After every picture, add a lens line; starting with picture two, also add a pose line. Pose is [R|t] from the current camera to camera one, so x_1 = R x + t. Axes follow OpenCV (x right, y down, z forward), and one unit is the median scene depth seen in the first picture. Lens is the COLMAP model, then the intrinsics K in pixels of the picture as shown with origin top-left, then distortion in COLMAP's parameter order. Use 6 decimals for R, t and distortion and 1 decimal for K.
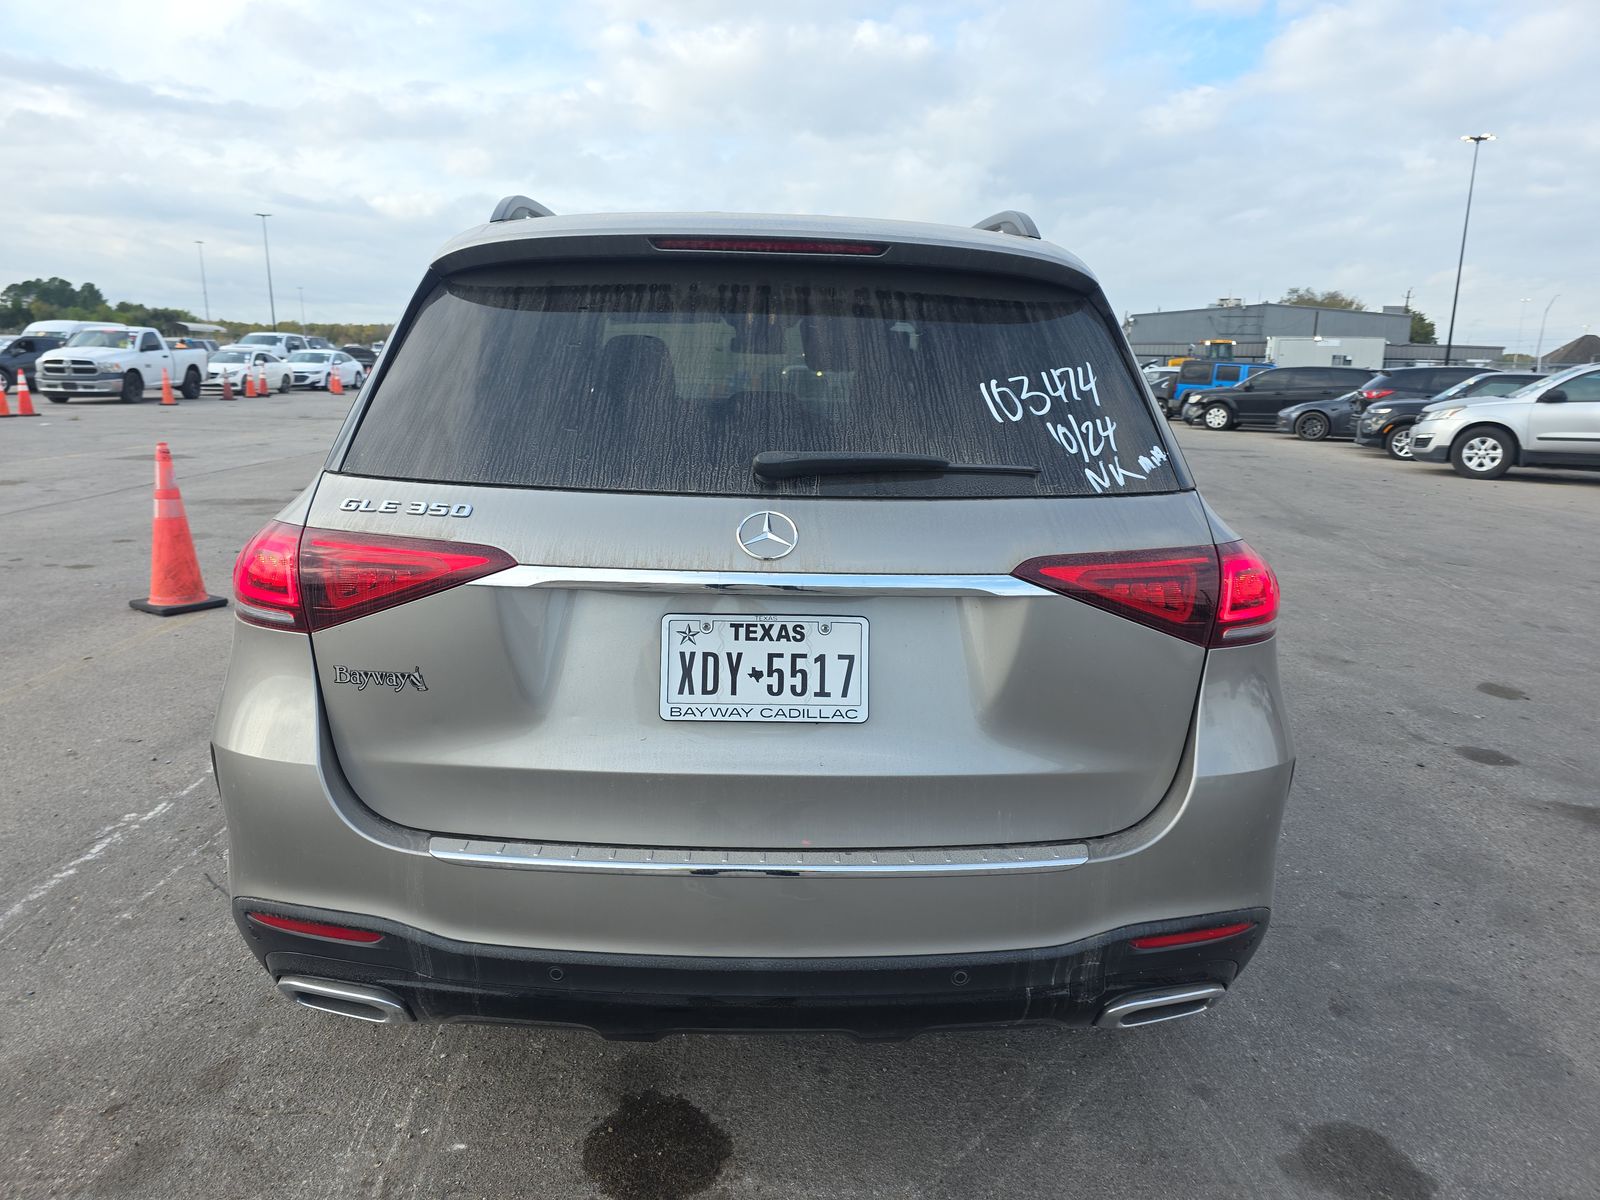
lens RADIAL K [[1112.8, 0, 793.6], [0, 1112.8, 574.2], [0, 0, 1]] dist [0.059174, -0.065604]
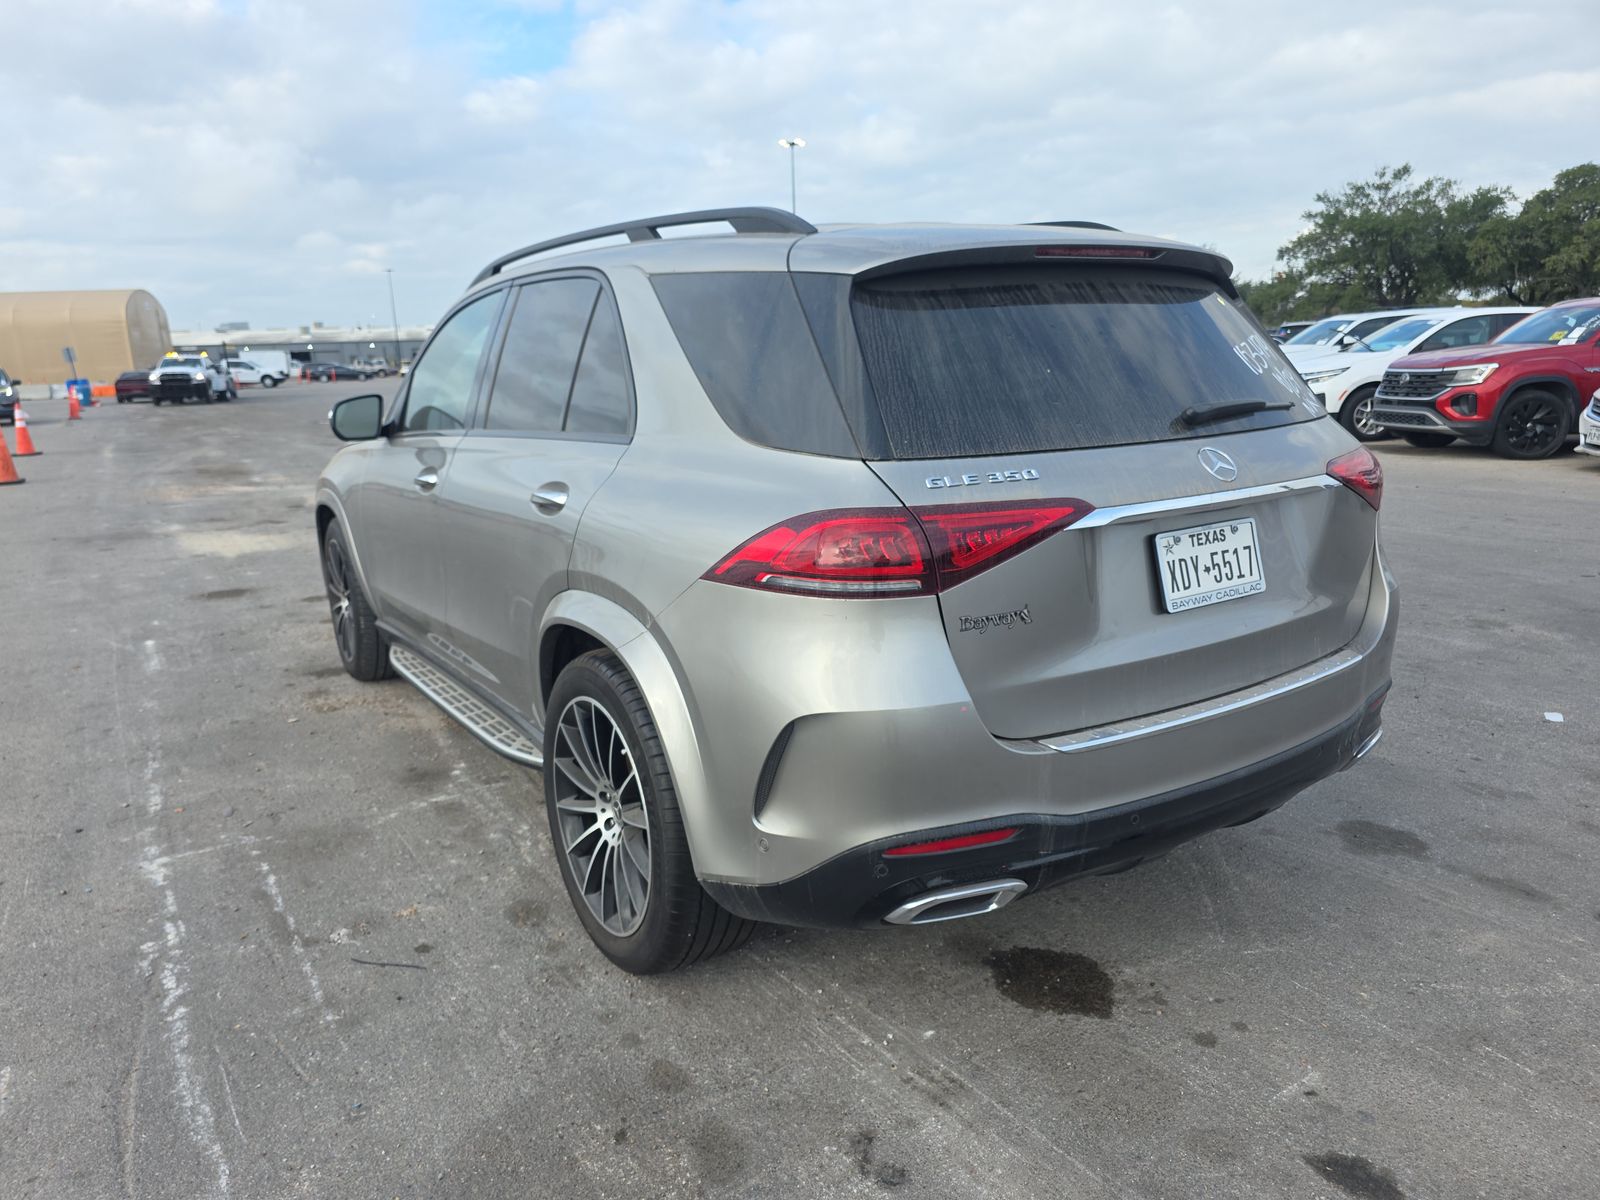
lens RADIAL K [[1122.8, 0, 800.0], [0, 1122.8, 600.0], [0, 0, 1]] dist [0.049278, -0.076802]
pose [[0.840566, -0.165511, 0.515805, -0.715047], [0.150437, 0.986049, 0.071248, -0.028322], [-0.520401, 0.017708, 0.853738, 0.049058]]
